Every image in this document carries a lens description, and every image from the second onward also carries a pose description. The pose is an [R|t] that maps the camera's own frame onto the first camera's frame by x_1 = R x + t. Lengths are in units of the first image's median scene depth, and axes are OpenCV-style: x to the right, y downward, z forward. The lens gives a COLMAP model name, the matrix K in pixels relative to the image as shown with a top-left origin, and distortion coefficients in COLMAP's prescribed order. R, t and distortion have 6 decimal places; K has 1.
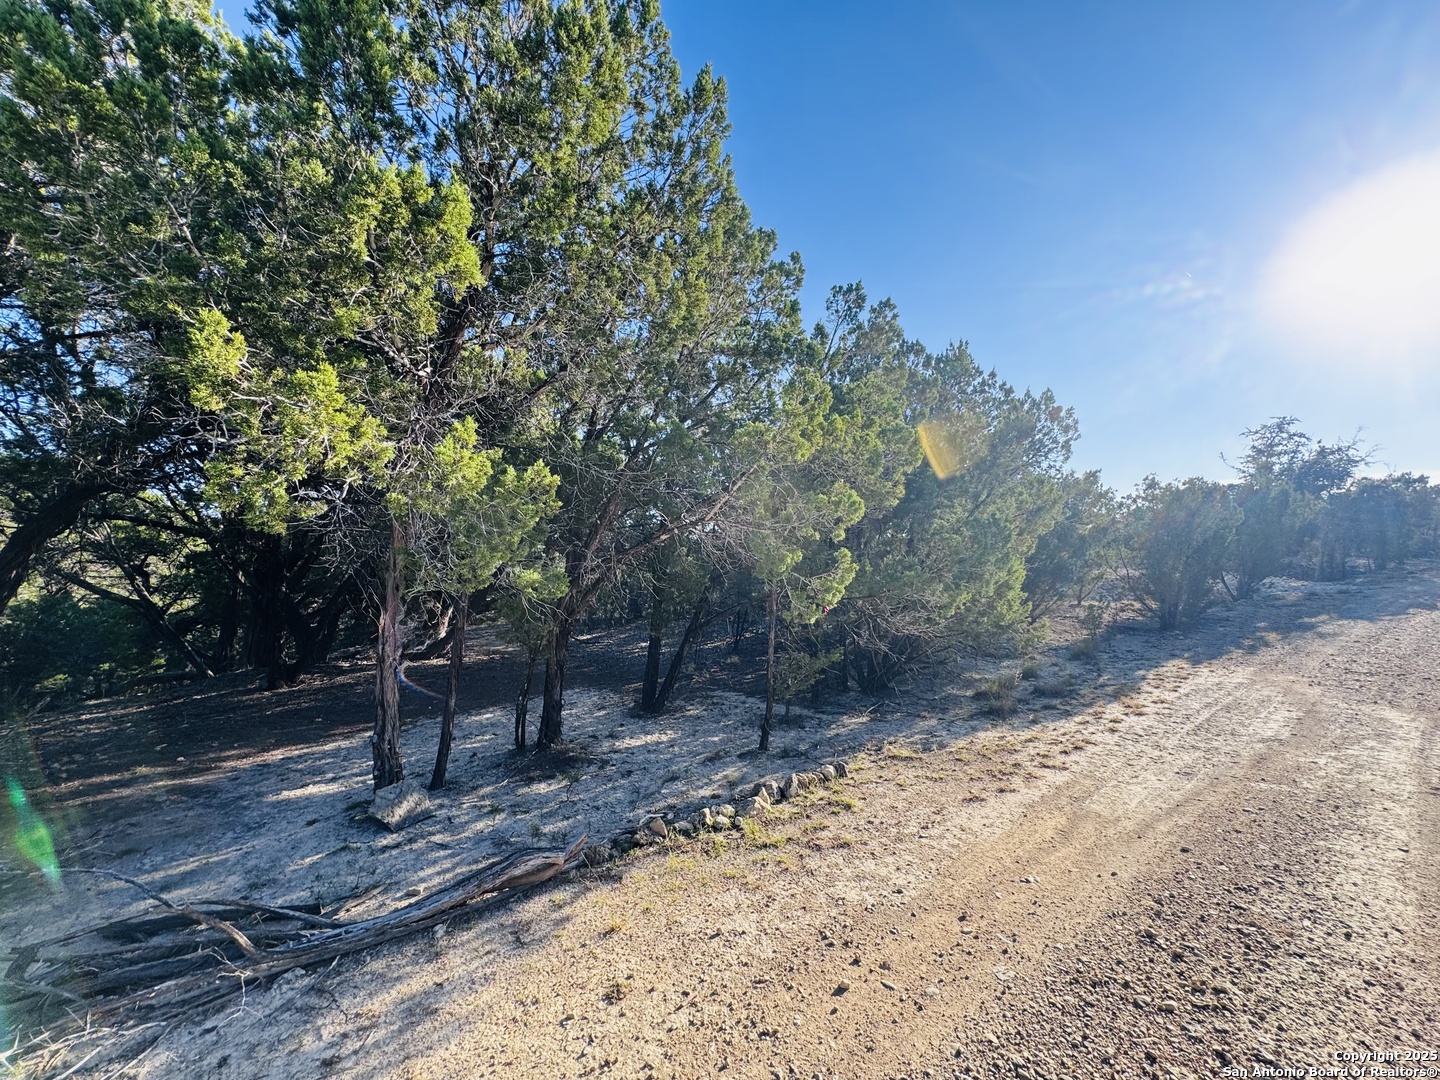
lens RADIAL K [[579.2, 0, 718.1], [0, 579.2, 542.7], [0, 0, 1]] dist [-0.003196, 0.000951]
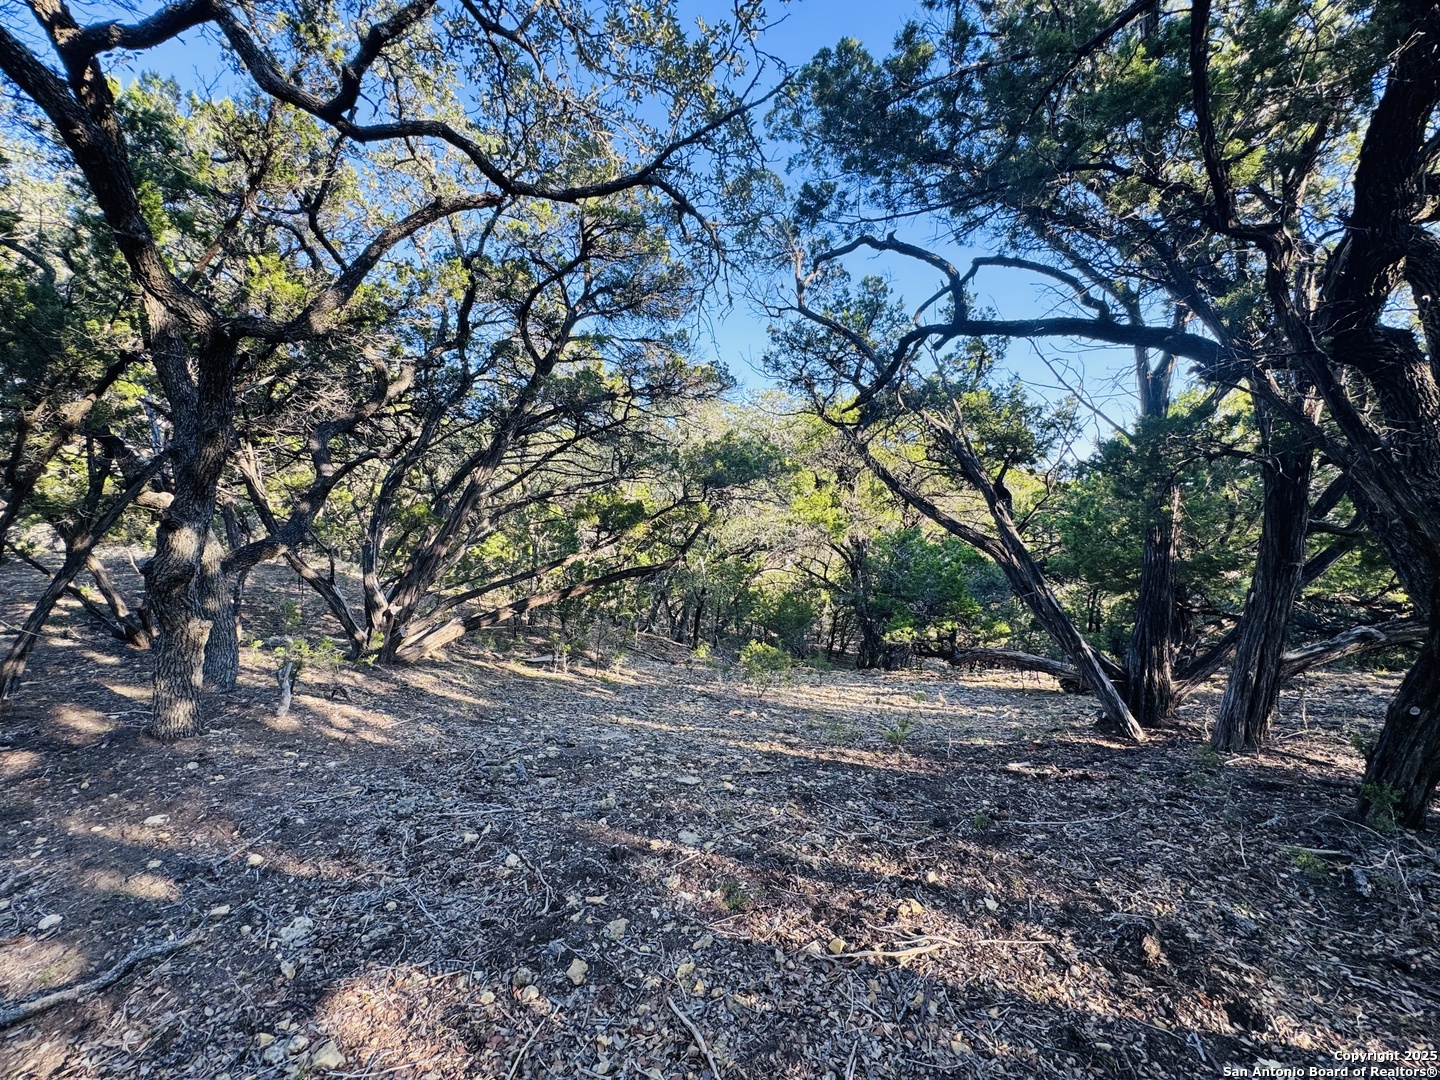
lens RADIAL K [[579.2, 0, 720.8], [0, 579.2, 541.6], [0, 0, 1]] dist [-0.003196, 0.000951]
pose [[0.373967, 0.065177, -0.925149, -1.617579], [0.008186, 0.997257, 0.073566, 0.159343], [0.927406, -0.035085, 0.372408, 1.510074]]
